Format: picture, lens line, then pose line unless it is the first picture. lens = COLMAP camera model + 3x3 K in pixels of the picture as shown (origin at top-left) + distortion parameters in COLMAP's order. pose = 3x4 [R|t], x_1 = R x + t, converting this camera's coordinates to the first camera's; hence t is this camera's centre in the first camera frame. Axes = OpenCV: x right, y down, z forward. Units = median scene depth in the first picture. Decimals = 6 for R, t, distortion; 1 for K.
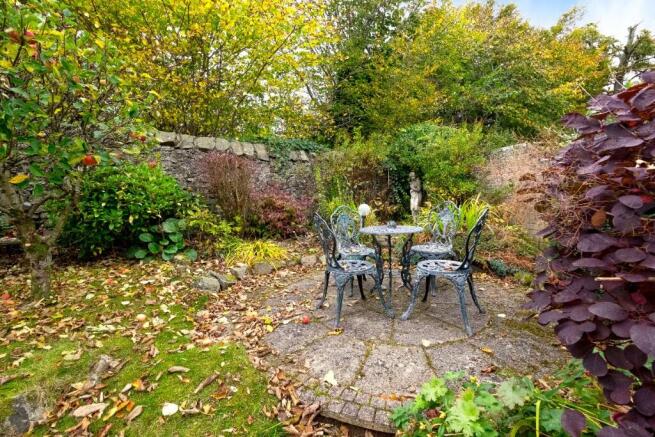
lens RADIAL K [[290.2, 0, 325.1], [0, 290.2, 217.5], [0, 0, 1]] dist [0.000398, 0.000102]
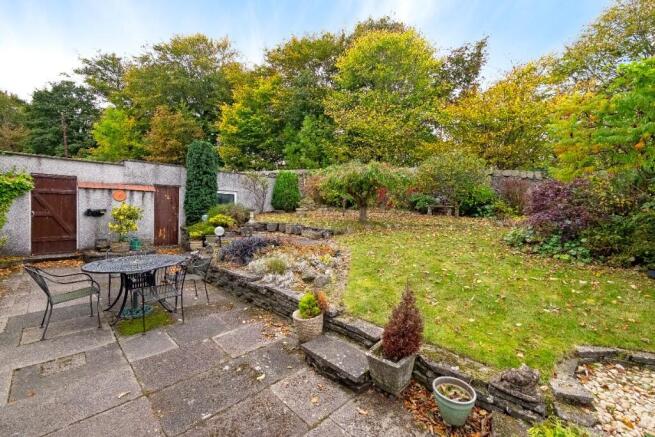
lens RADIAL K [[290.2, 0, 325.4], [0, 290.2, 216.3], [0, 0, 1]] dist [0.000398, 0.000102]
pose [[0.573152, 0.112860, -0.811640, 0.738162], [-0.102032, 0.992591, 0.065970, 0.083602], [0.813072, 0.045002, 0.580421, -1.650278]]
